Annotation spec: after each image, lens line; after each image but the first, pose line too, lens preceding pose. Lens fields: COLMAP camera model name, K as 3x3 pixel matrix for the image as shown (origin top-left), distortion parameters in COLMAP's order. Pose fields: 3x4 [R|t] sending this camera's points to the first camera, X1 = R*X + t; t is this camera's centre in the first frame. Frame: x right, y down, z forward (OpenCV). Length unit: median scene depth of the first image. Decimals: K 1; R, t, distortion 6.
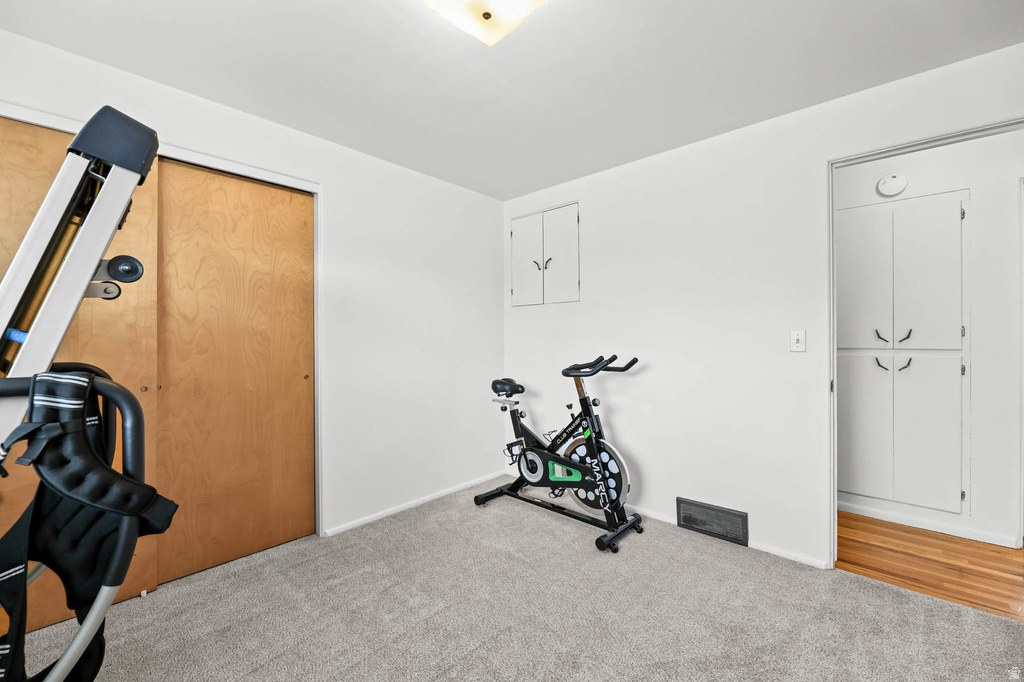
lens RADIAL K [[418.1, 0, 510.7], [0, 418.1, 335.4], [0, 0, 1]] dist [-0.001264, -0.000130]
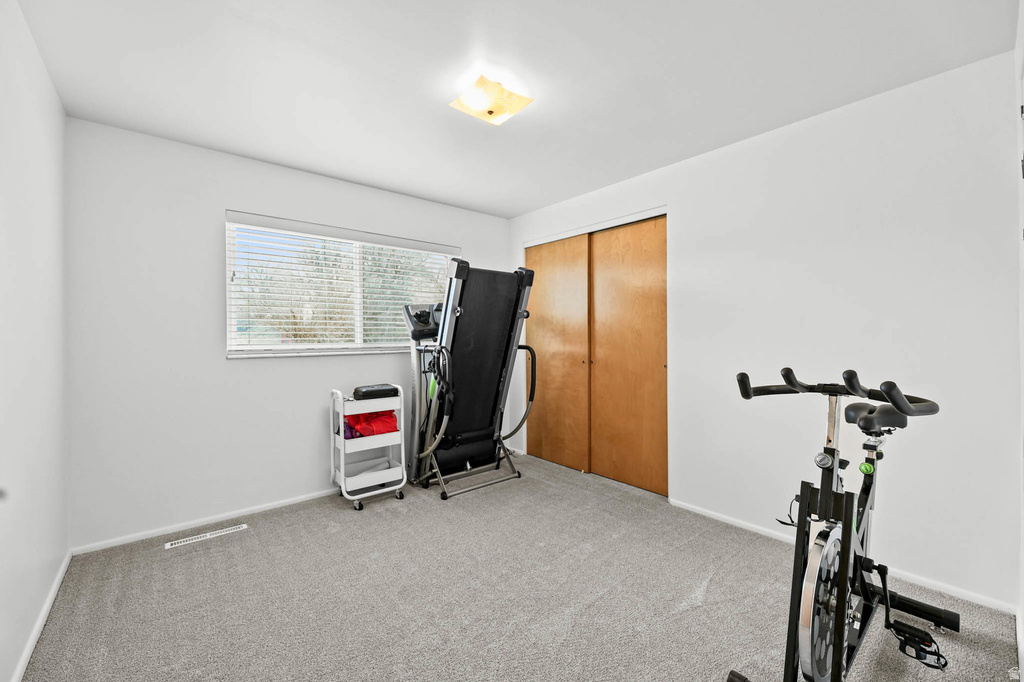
lens RADIAL K [[418.1, 0, 510.7], [0, 418.1, 335.4], [0, 0, 1]] dist [-0.001264, -0.000130]
pose [[-0.126332, 0.003283, -0.991983, 0.819127], [0.008344, 0.999963, 0.002247, 0.002780], [0.991953, -0.007993, -0.126355, 0.743998]]
